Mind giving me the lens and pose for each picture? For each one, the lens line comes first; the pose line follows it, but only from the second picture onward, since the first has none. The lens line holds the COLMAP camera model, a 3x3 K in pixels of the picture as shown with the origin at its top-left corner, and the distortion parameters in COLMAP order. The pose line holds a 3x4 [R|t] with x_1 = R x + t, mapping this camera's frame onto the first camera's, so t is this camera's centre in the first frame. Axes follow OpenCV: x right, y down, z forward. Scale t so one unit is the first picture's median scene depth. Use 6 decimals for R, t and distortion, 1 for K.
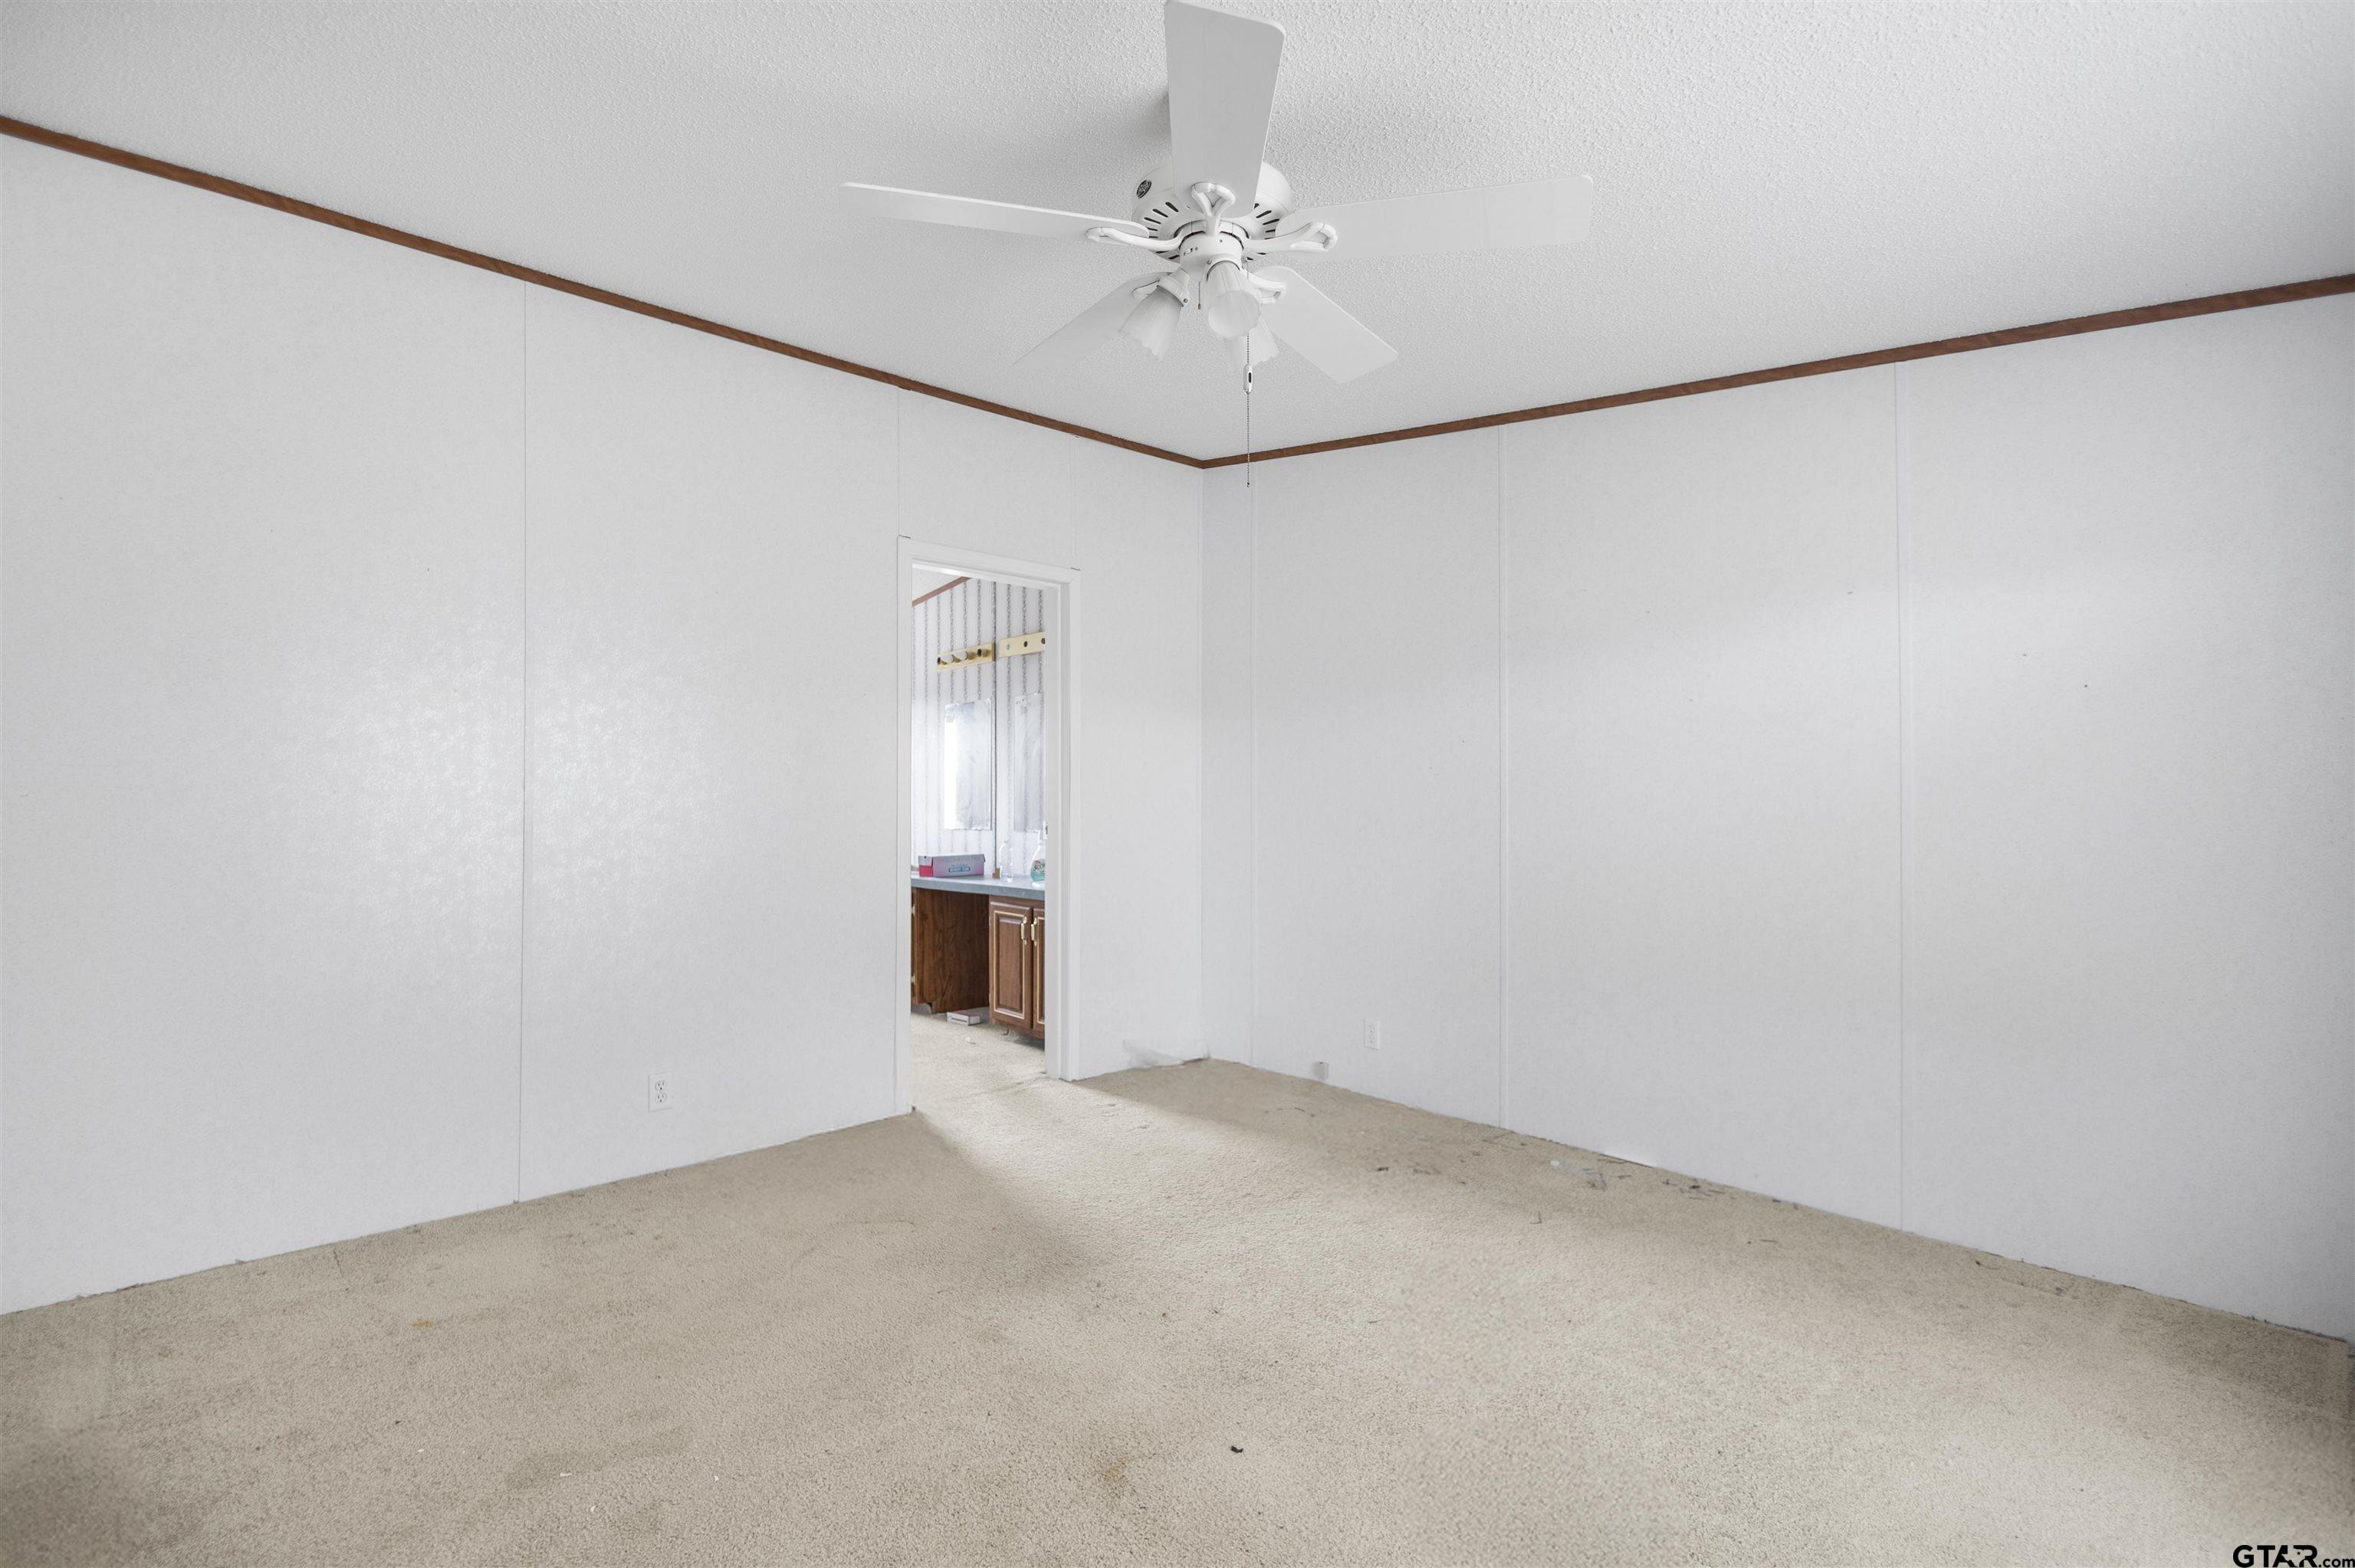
lens RADIAL K [[1093.4, 0, 1176.5], [0, 1093.4, 776.4], [0, 0, 1]] dist [0.006125, -0.000783]
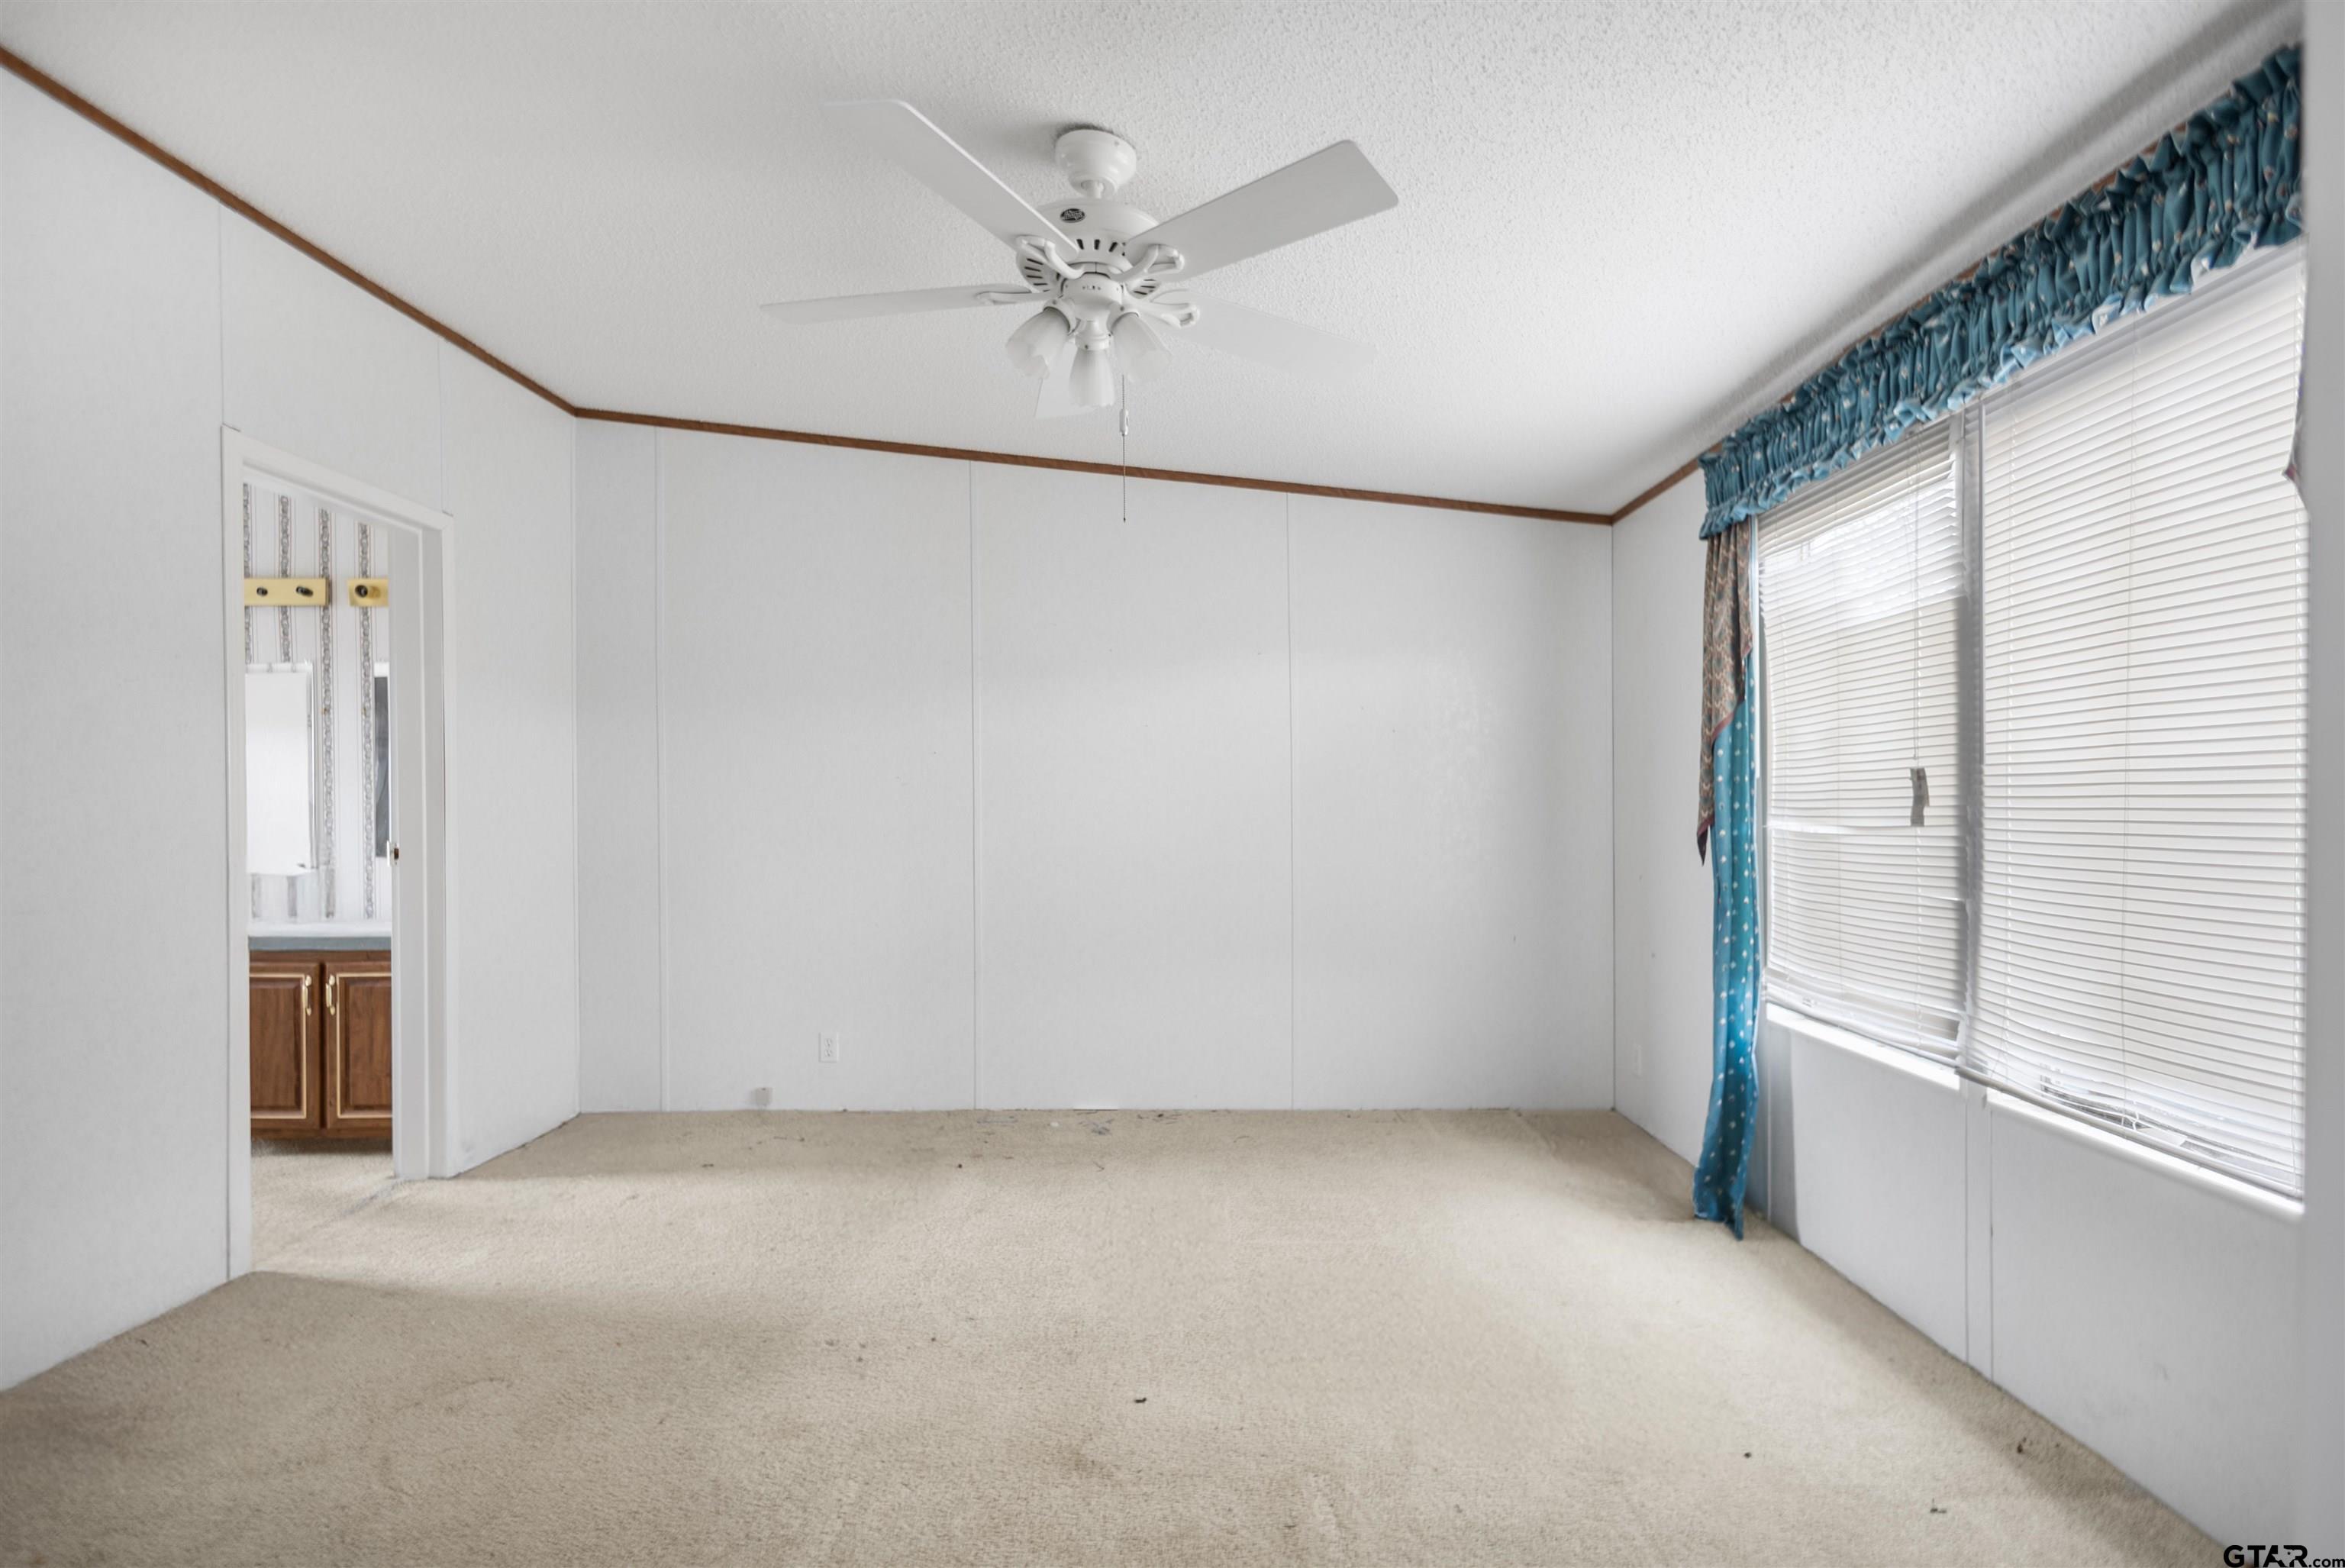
lens RADIAL K [[1094.5, 0, 1176.8], [0, 1094.5, 806.3], [0, 0, 1]] dist [0.005248, 0.000519]
pose [[0.689516, -0.011195, 0.724184, -0.378157], [-0.005603, 0.999768, 0.020790, -0.004634], [-0.724249, -0.018393, 0.689293, 0.116996]]
